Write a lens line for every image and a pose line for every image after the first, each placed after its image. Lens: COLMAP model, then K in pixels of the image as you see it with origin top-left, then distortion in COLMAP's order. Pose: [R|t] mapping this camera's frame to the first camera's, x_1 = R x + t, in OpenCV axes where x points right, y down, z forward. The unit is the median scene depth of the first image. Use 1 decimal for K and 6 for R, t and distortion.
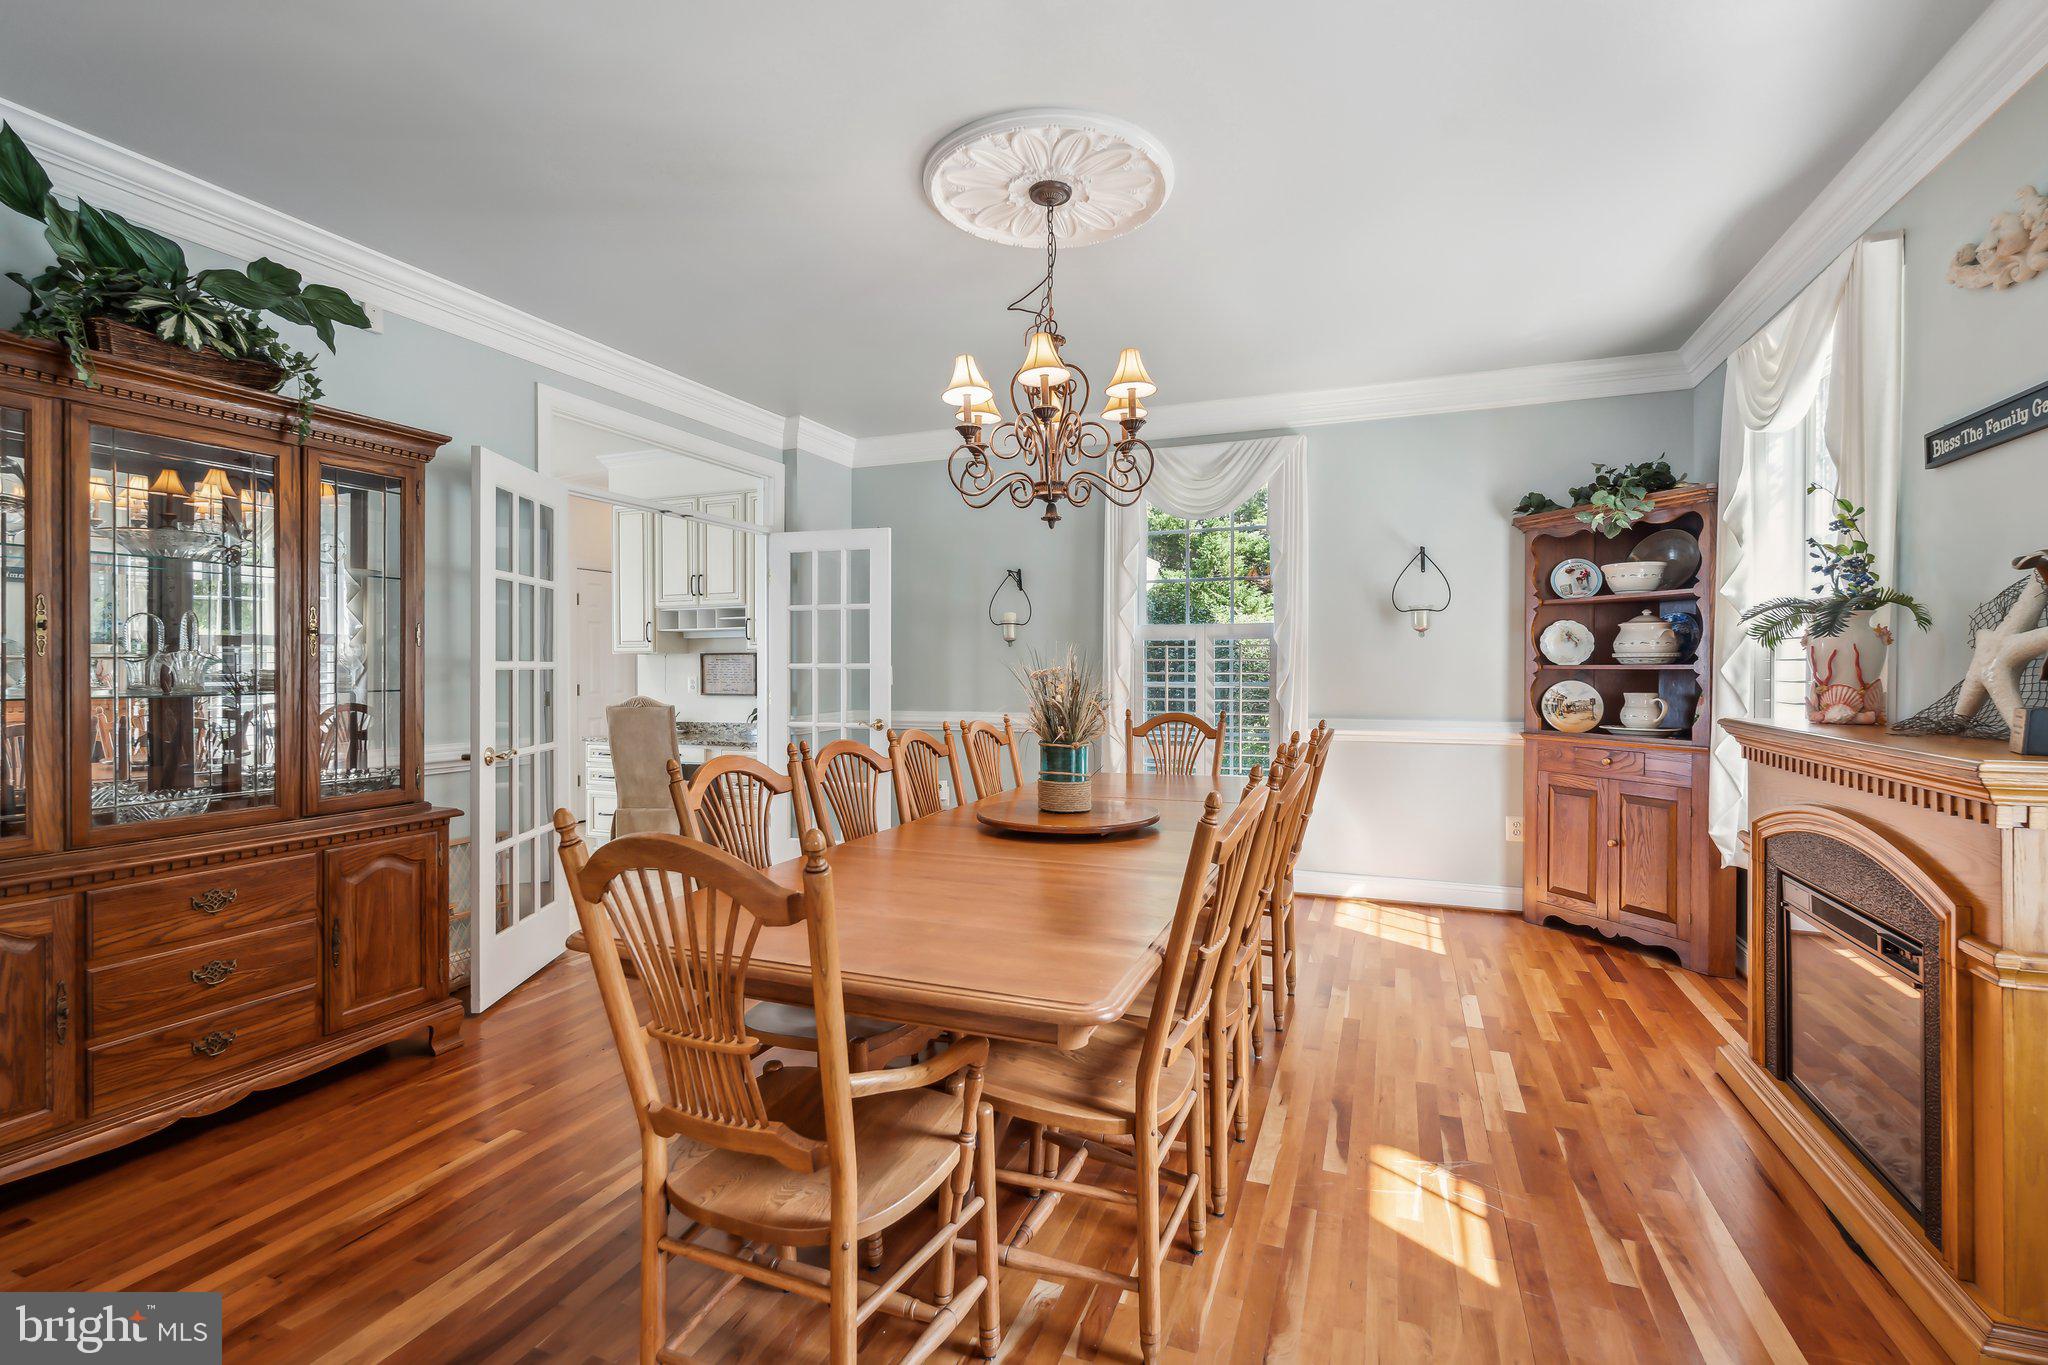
lens RADIAL K [[926.7, 0, 1023.7], [0, 926.7, 673.8], [0, 0, 1]] dist [-0.004306, 0.000998]
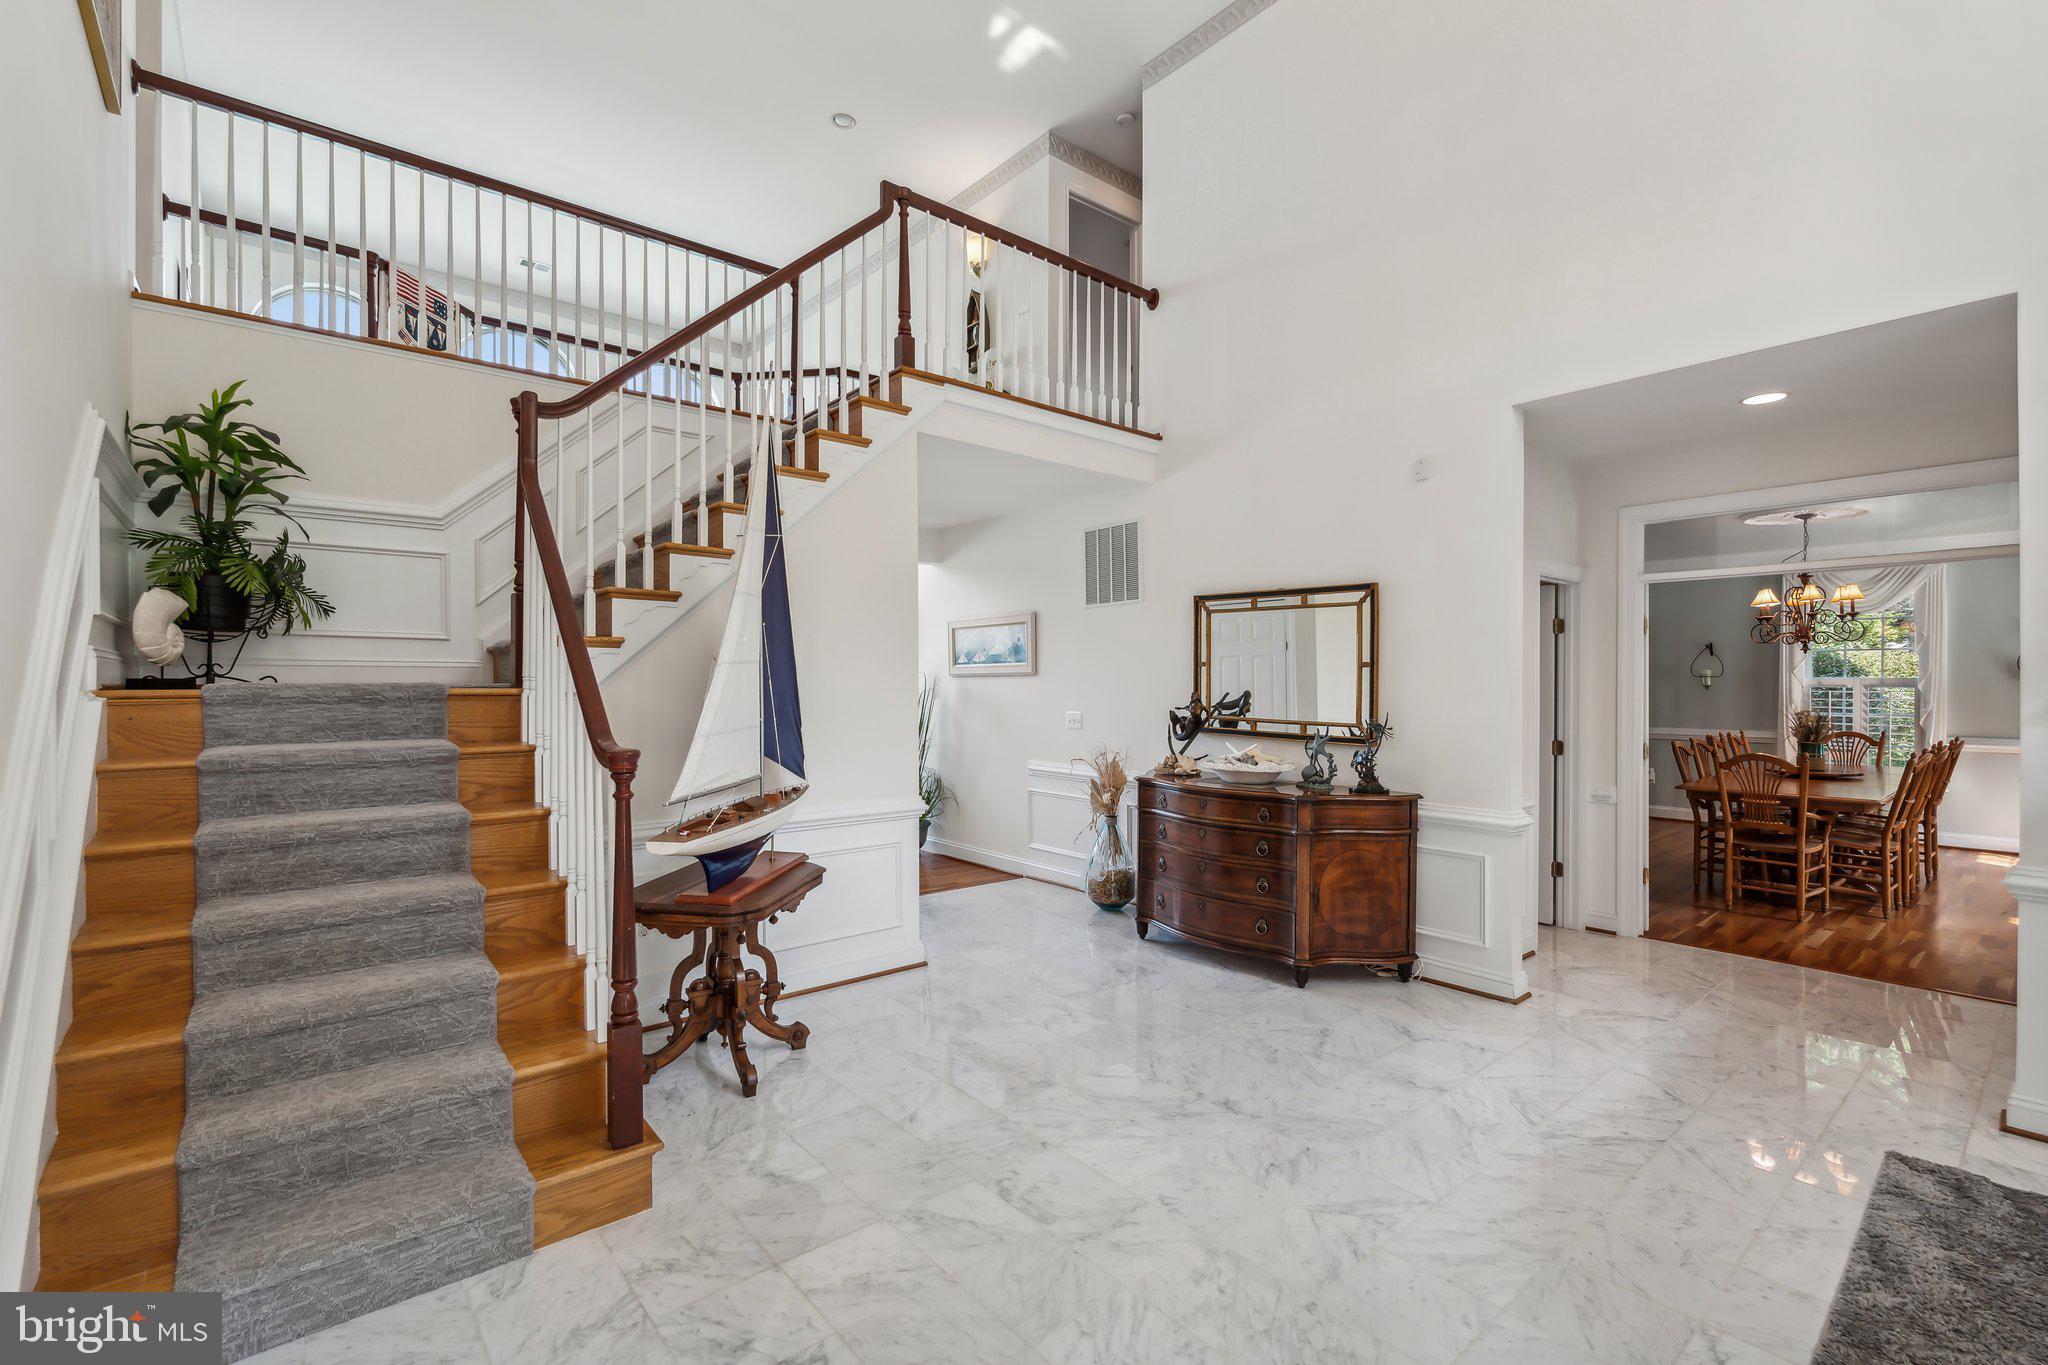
lens RADIAL K [[926.7, 0, 1023.7], [0, 926.7, 694.1], [0, 0, 1]] dist [-0.004306, 0.000998]
pose [[0.884852, 0.002215, -0.465867, -0.356795], [-0.000427, 0.999992, 0.003943, -0.031312], [0.465872, -0.003290, 0.884846, -1.140372]]
